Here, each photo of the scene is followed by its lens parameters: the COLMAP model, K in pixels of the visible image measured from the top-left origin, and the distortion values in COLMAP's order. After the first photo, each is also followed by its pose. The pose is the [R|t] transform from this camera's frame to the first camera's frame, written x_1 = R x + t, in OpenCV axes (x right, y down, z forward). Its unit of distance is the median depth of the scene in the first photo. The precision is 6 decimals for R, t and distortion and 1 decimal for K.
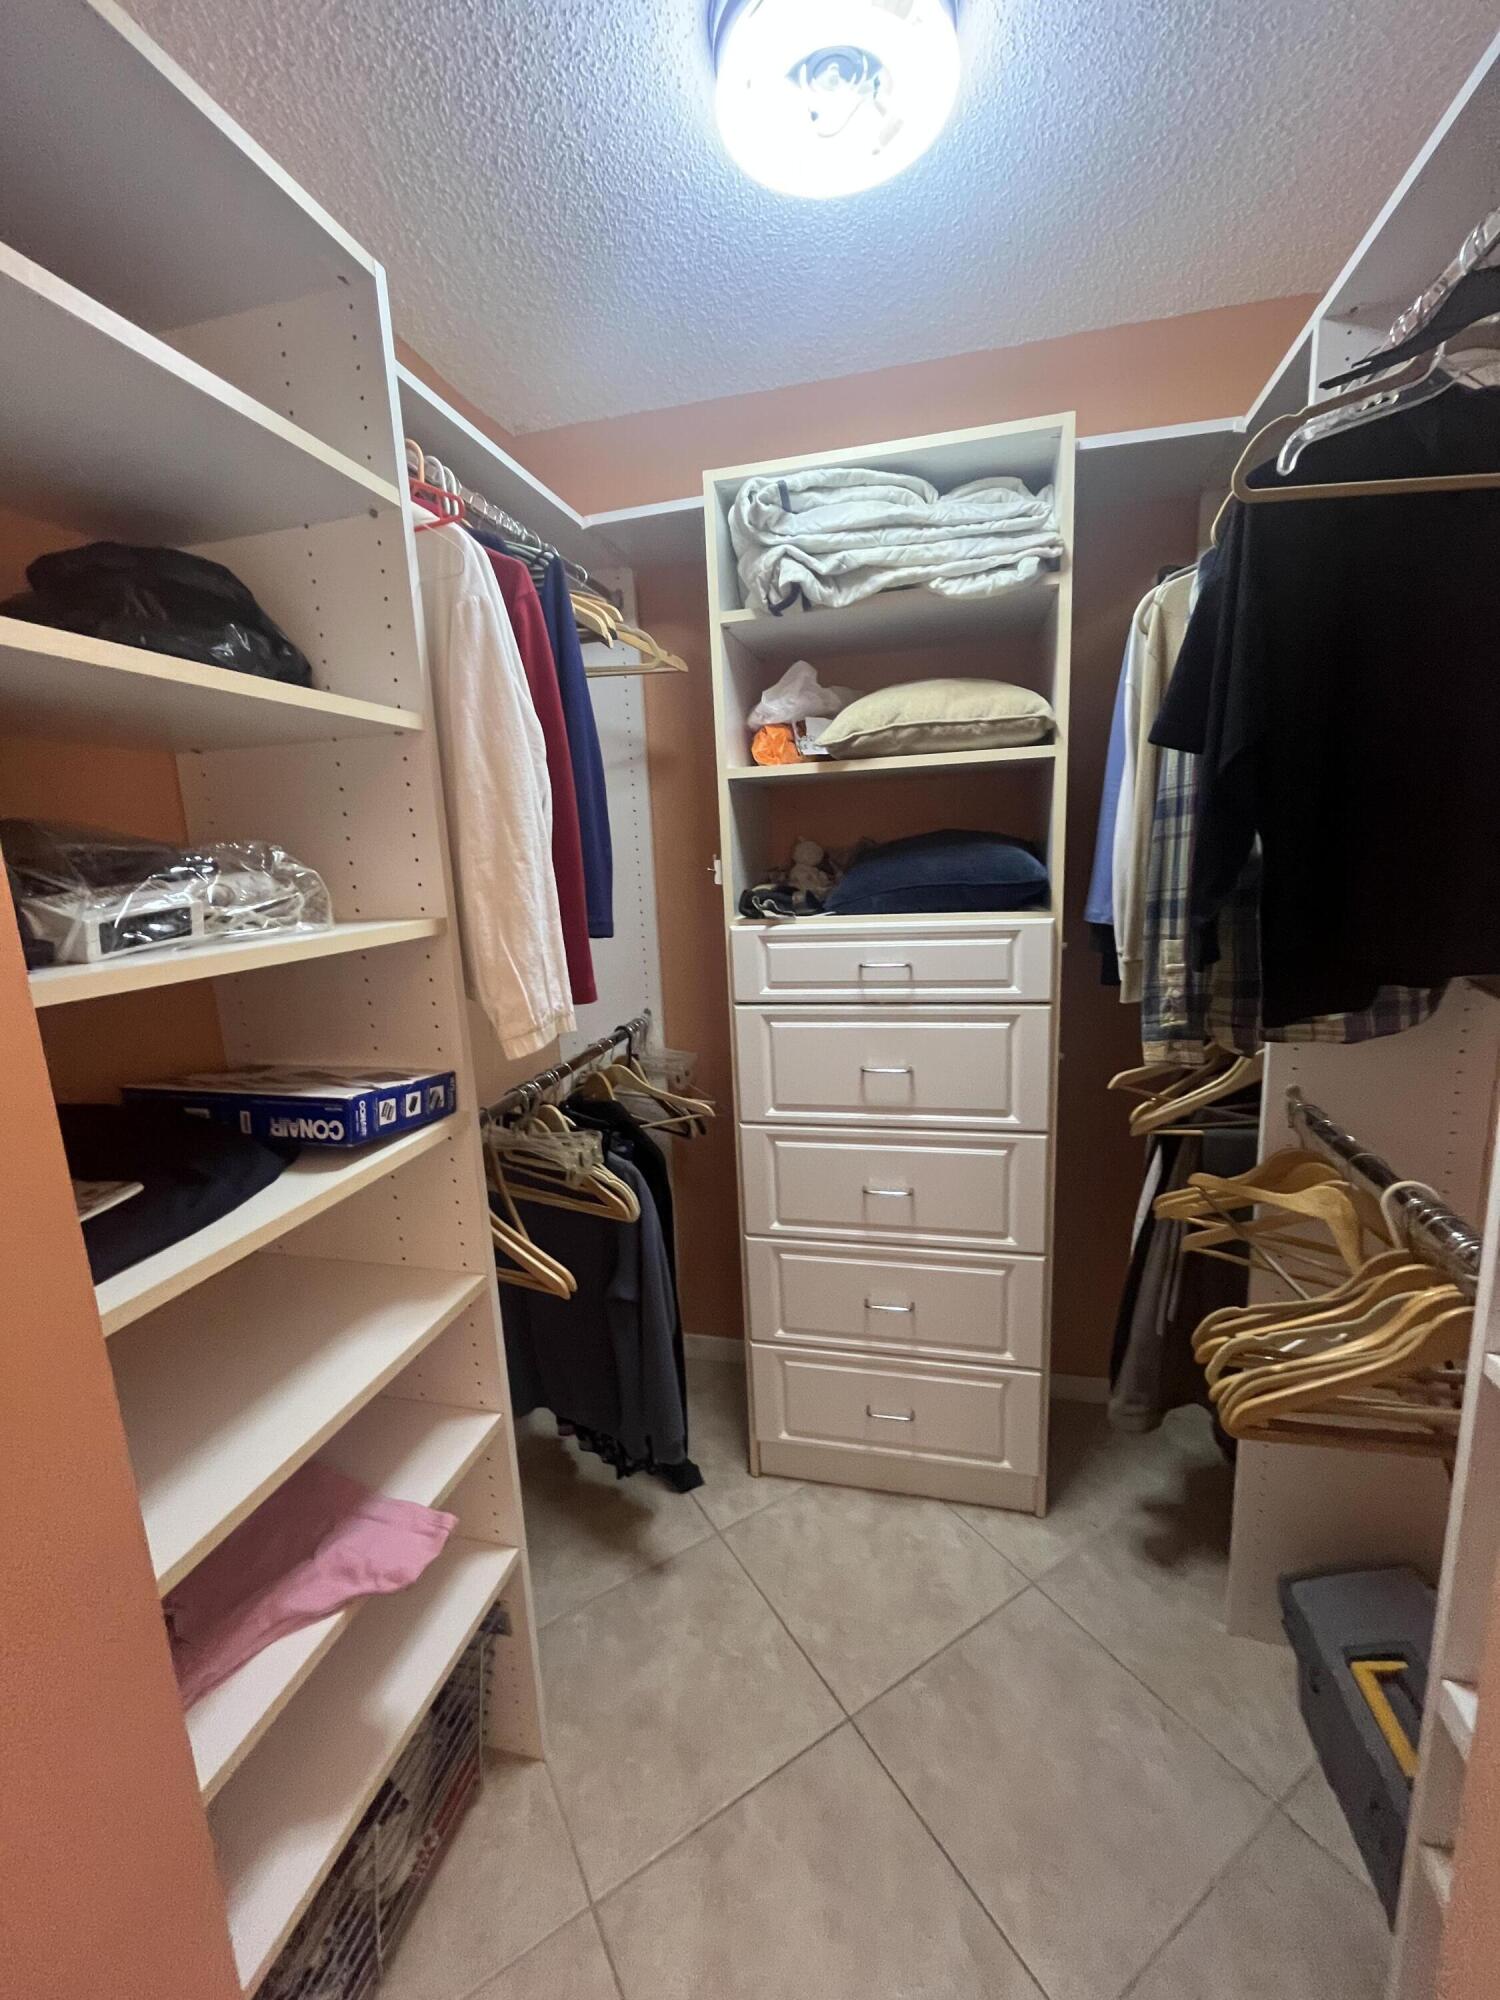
lens RADIAL K [[813.6, 0, 753.1], [0, 813.6, 999.9], [0, 0, 1]] dist [-0.000235, -0.000365]
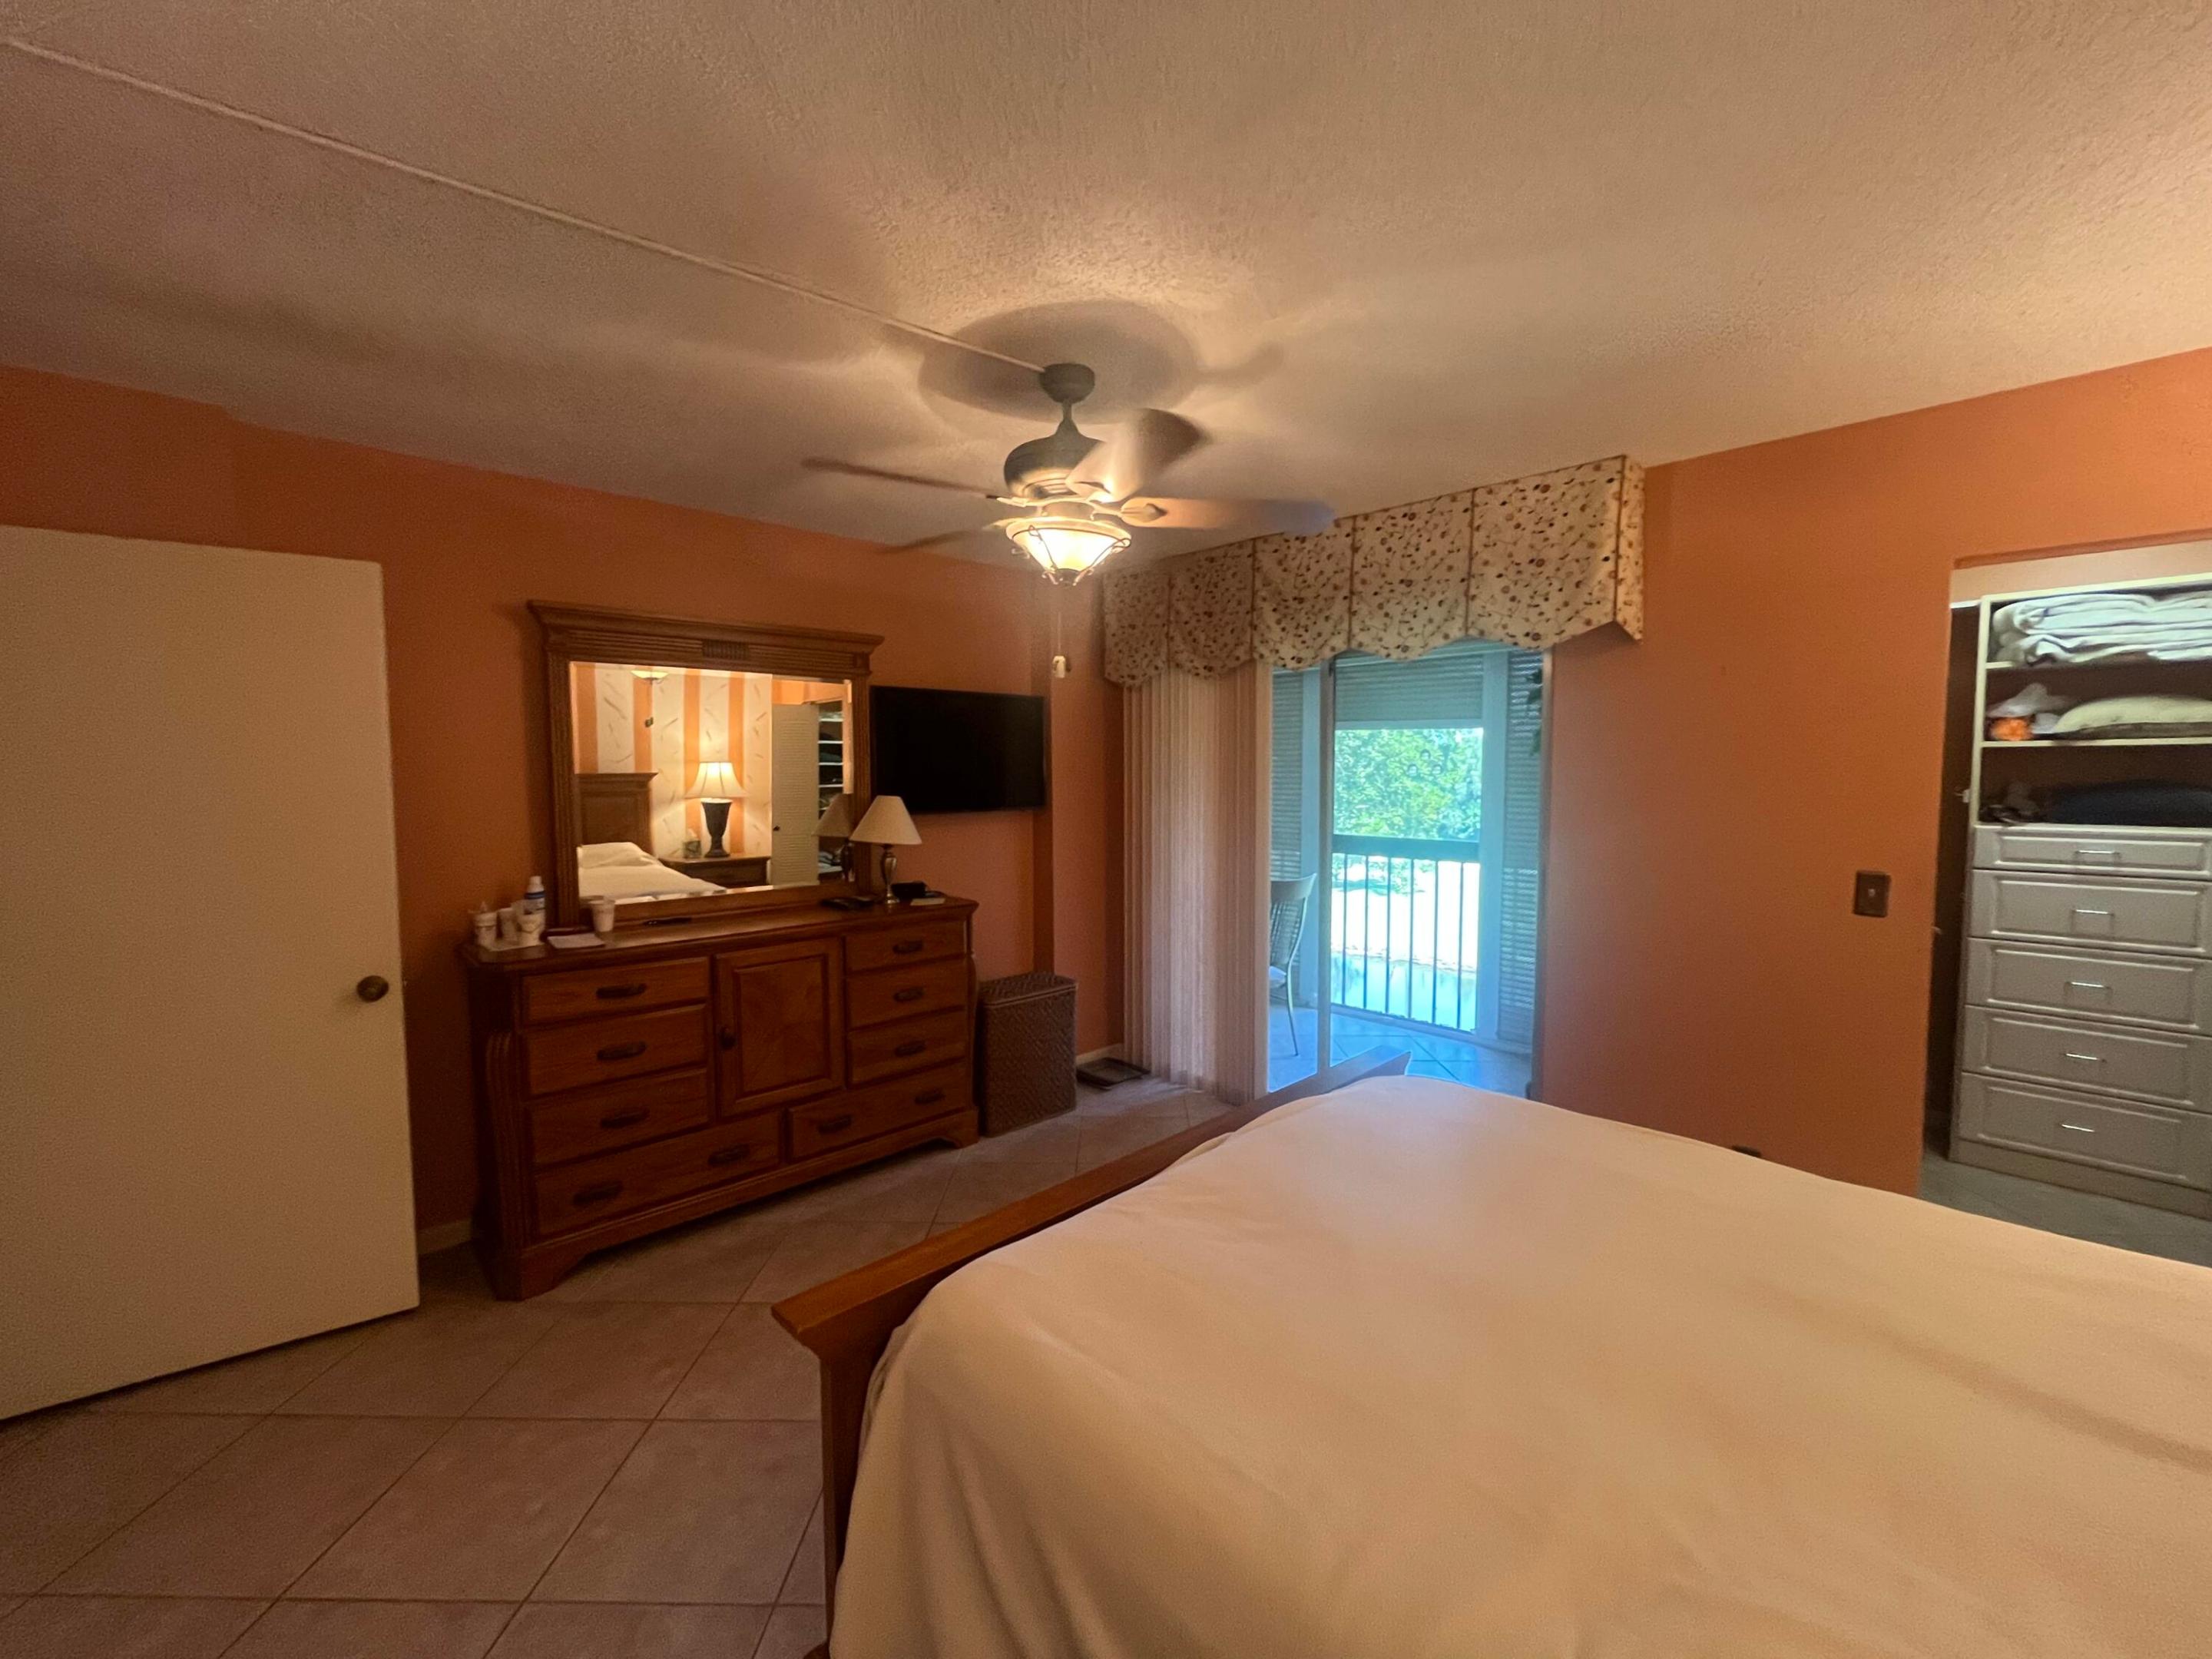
lens RADIAL K [[899.9, 0, 1104.5], [0, 899.9, 827.8], [0, 0, 1]] dist [-0.000235, -0.000365]
pose [[0.832930, 0.074873, -0.548290, -0.554075], [-0.137024, 0.987855, -0.073260, 0.334071], [0.536146, 0.136149, 0.833073, -1.752755]]
